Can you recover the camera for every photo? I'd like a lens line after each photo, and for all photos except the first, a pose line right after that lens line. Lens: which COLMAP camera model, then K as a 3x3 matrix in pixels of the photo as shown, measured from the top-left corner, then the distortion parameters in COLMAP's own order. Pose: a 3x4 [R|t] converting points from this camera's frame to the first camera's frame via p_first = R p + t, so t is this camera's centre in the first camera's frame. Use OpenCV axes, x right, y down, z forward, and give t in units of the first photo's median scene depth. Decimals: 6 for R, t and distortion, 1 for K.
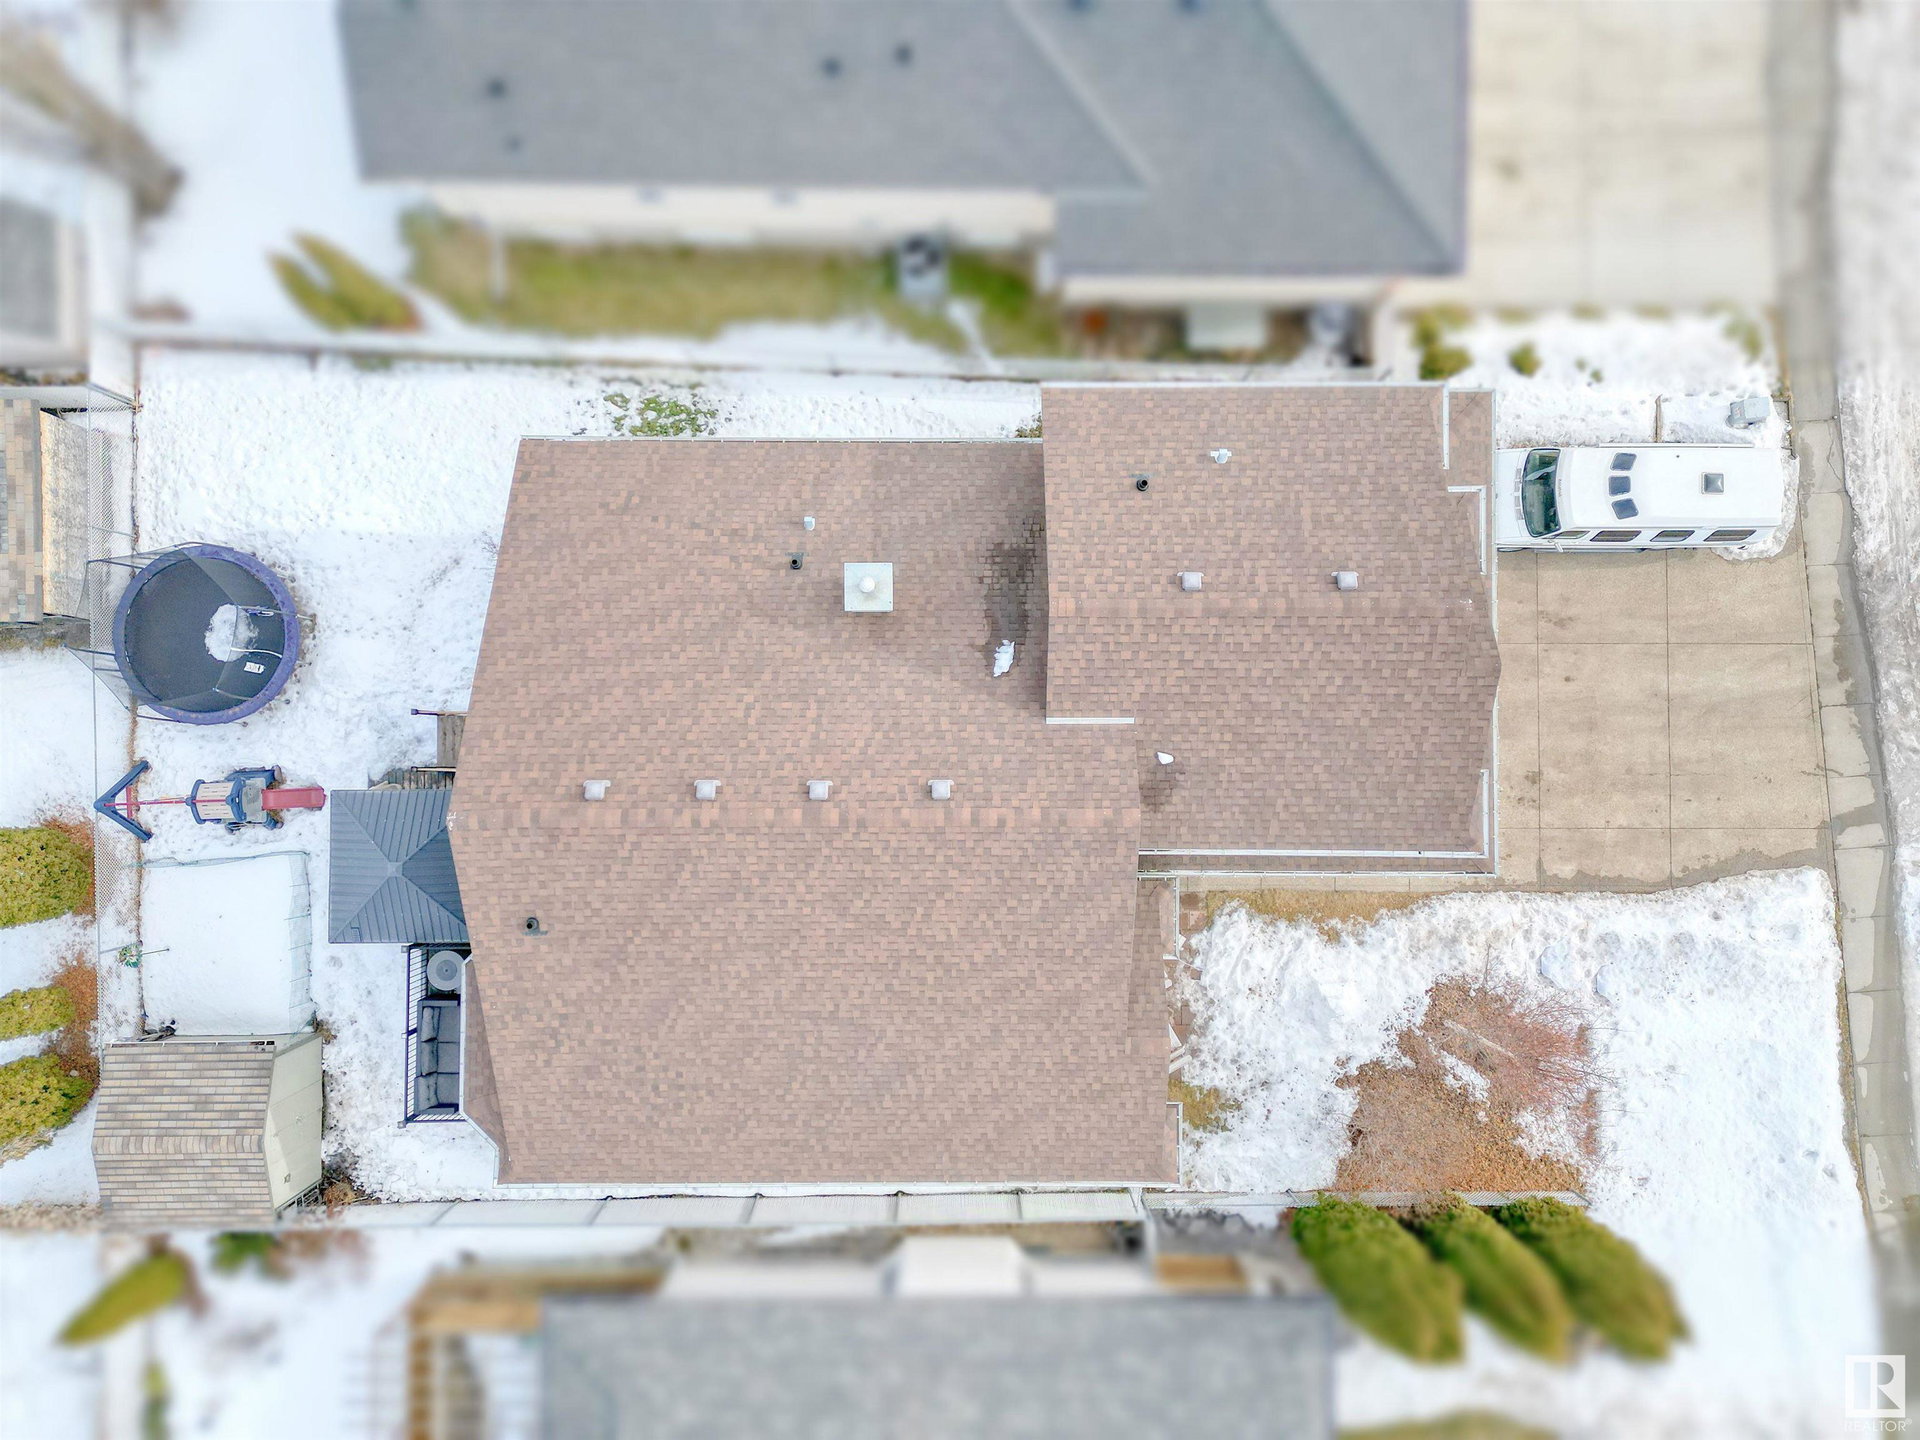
lens RADIAL K [[1331.2, 0, 961.4], [0, 1331.2, 717.8], [0, 0, 1]] dist [0.090284, -0.091299]
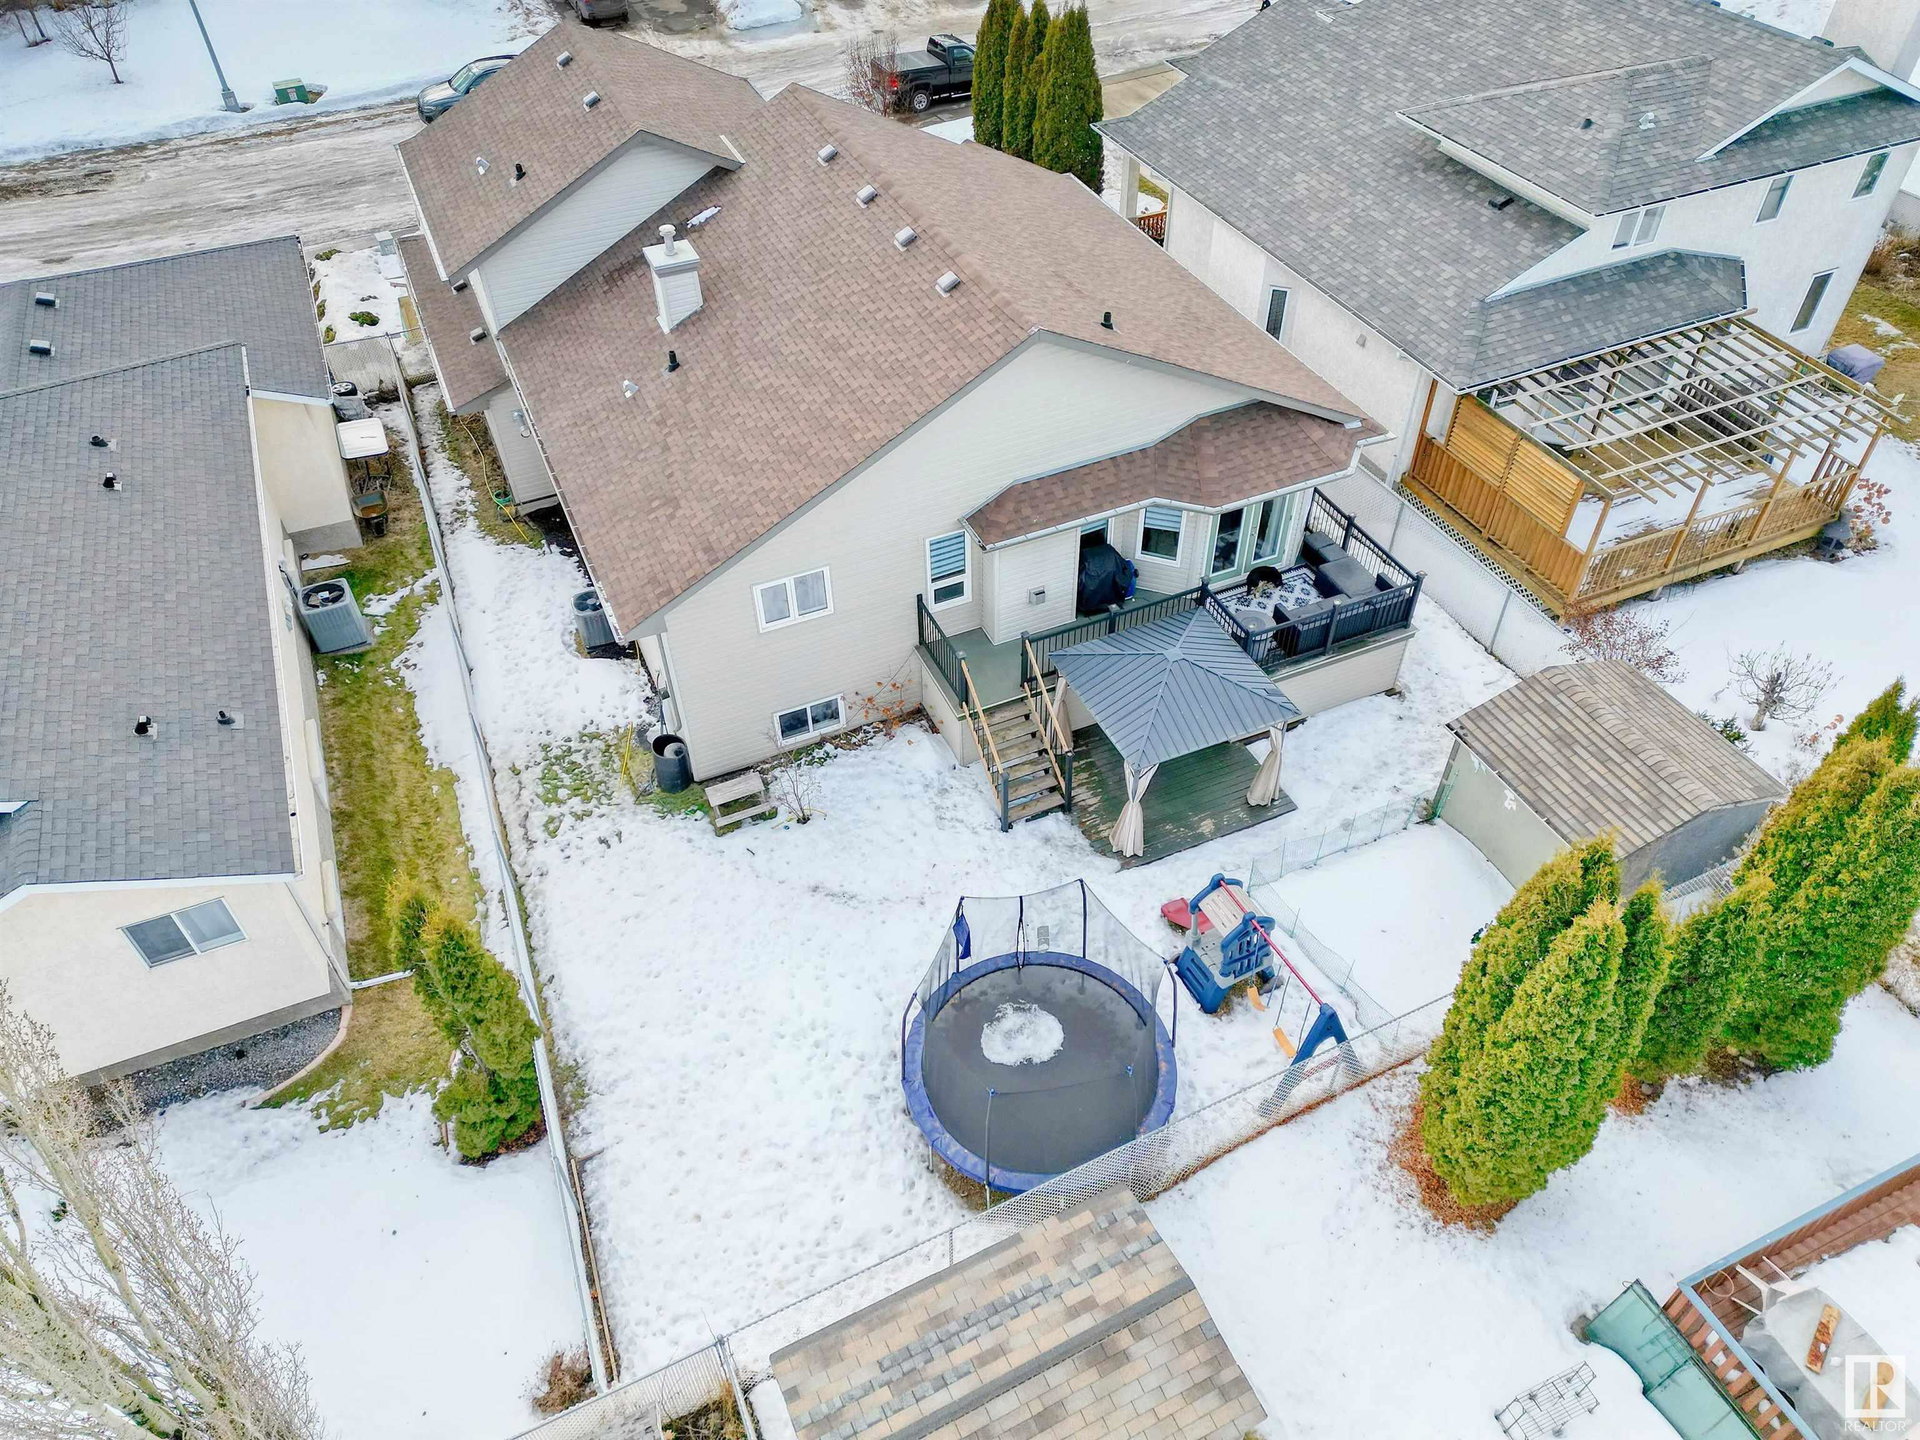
lens RADIAL K [[1331.2, 0, 961.4], [0, 1331.2, 717.8], [0, 0, 1]] dist [0.090284, -0.091299]
pose [[-0.404323, -0.633744, 0.659463, -0.851264], [0.914611, -0.277807, 0.293785, -0.236740], [-0.002981, 0.721936, 0.691953, 0.420735]]
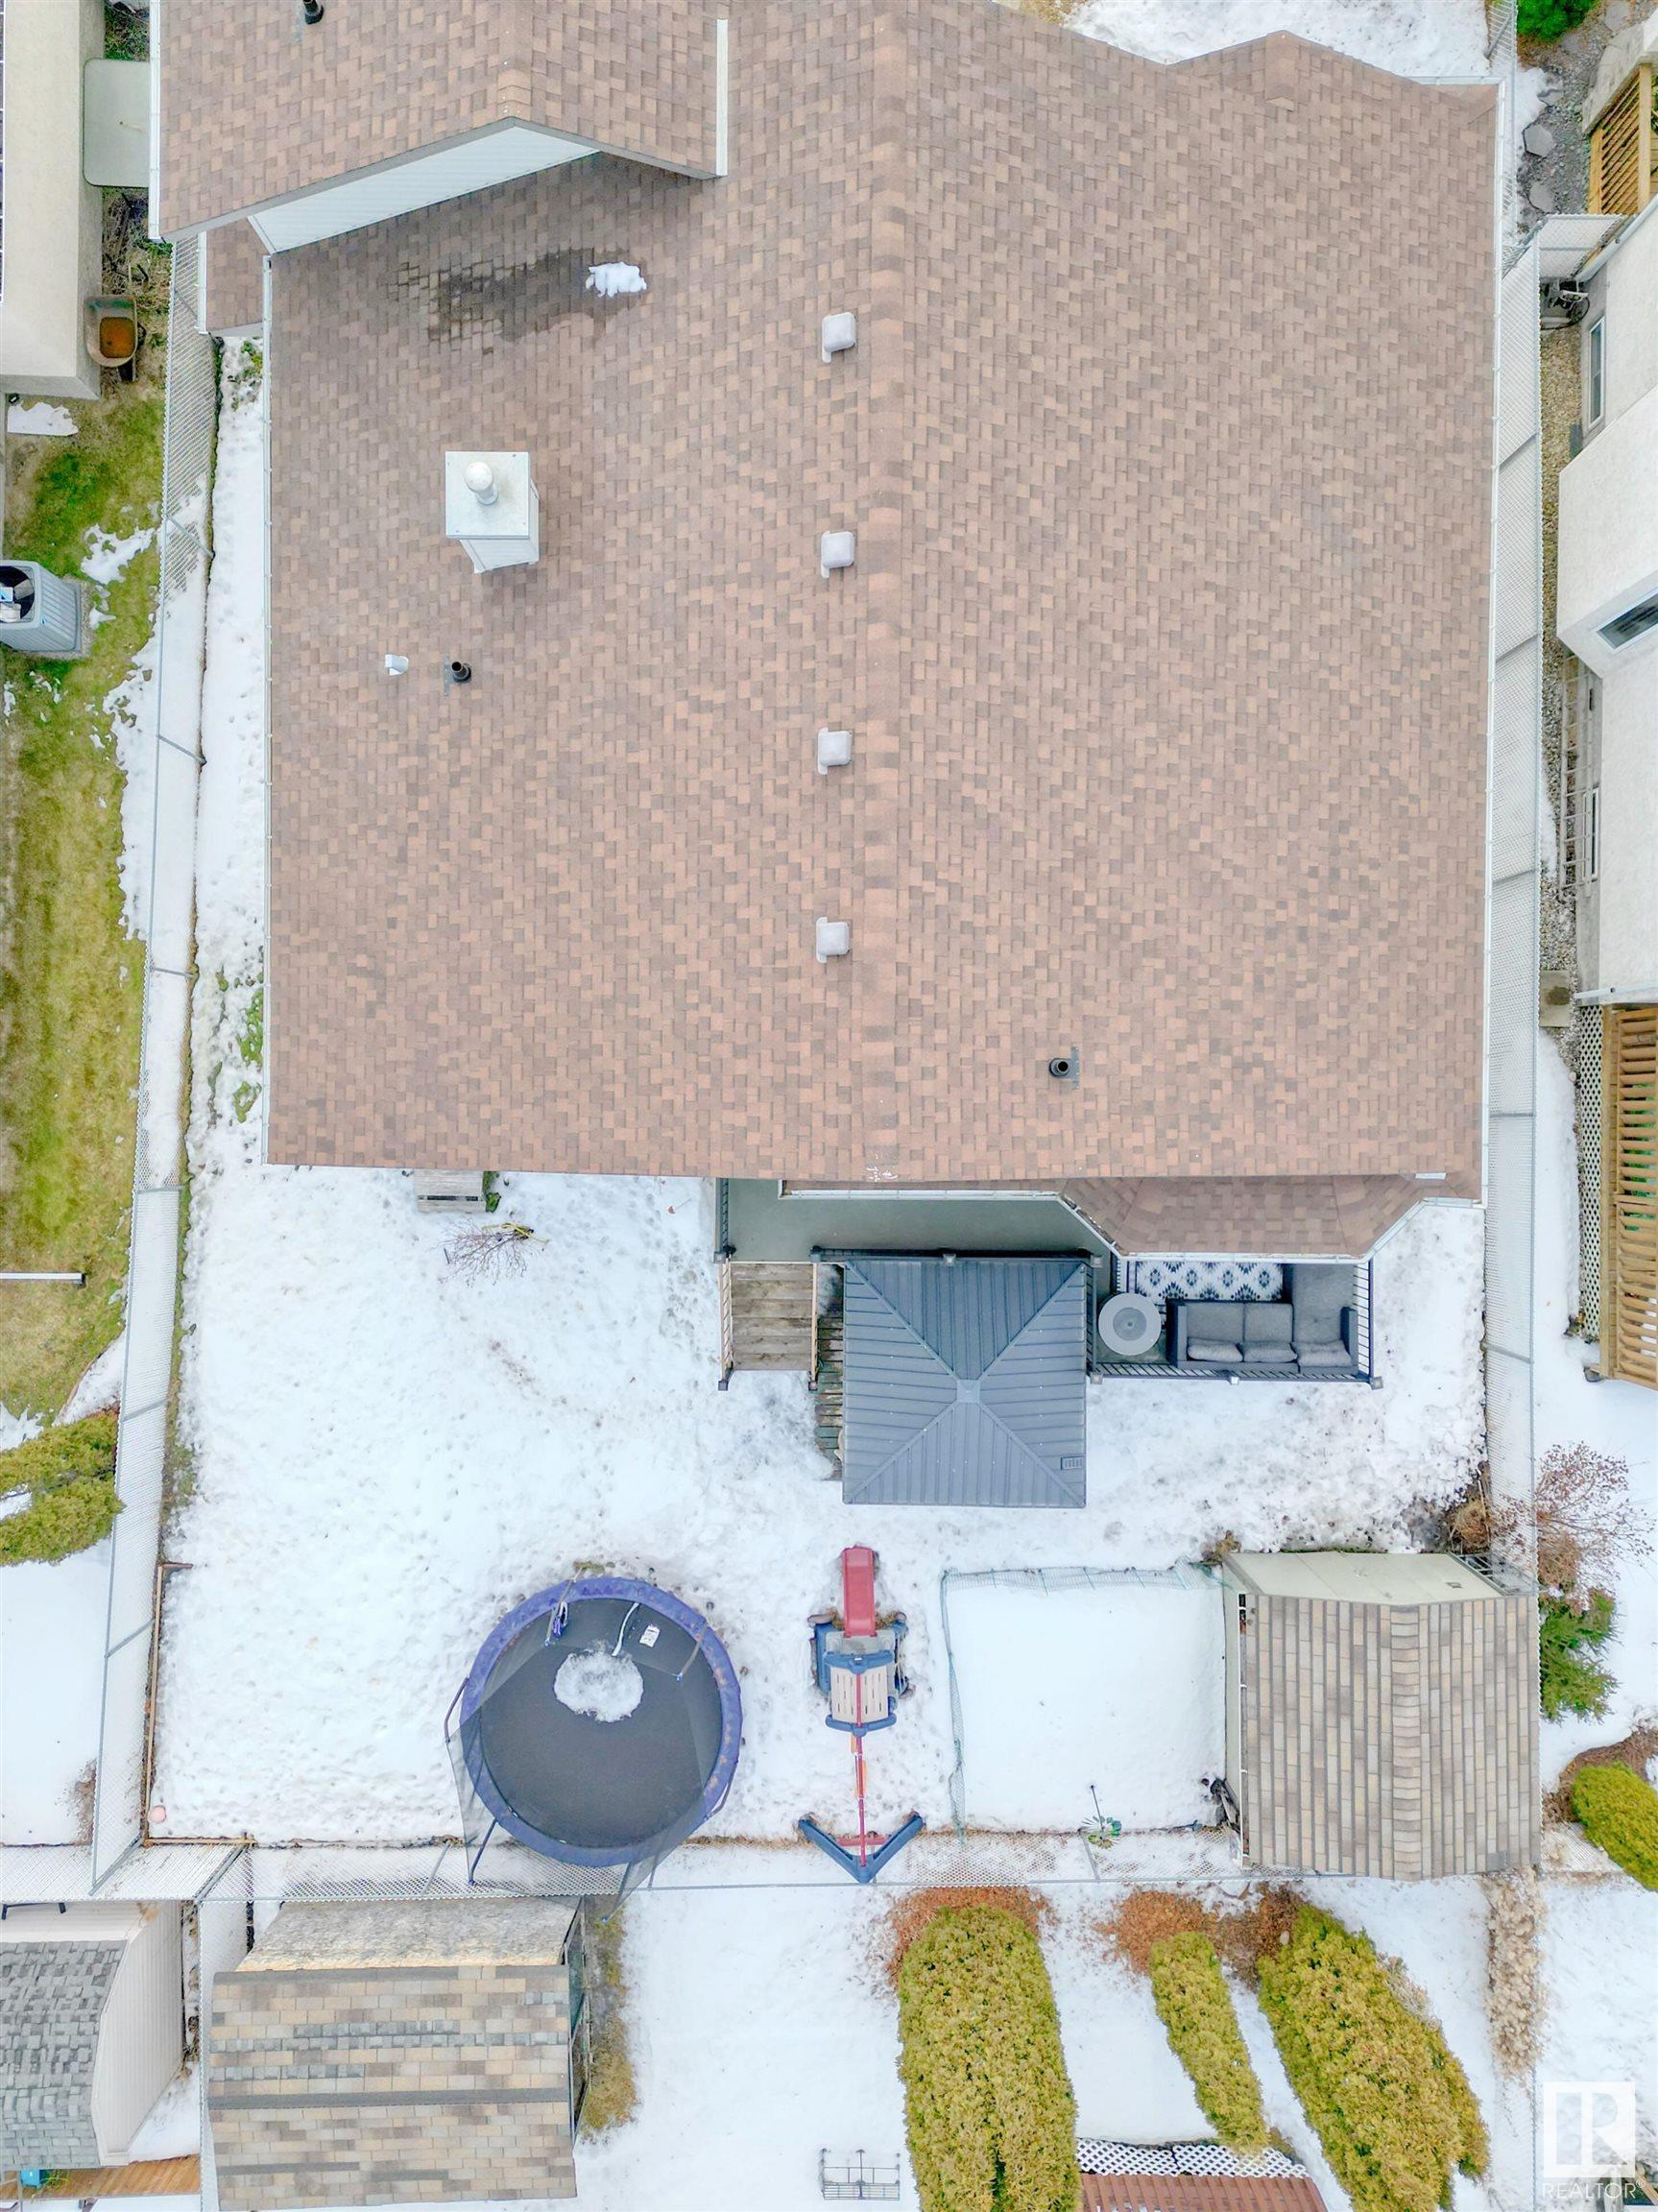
lens RADIAL K [[1593.5, 0, 829.0], [0, 1593.5, 1106.0], [0, 0, 1]] dist [0.095115, -0.091790]
pose [[0.008588, -0.999960, 0.002387, -0.264113], [0.999889, 0.008617, 0.012192, 0.033821], [-0.012212, 0.002282, 0.999923, 0.234476]]
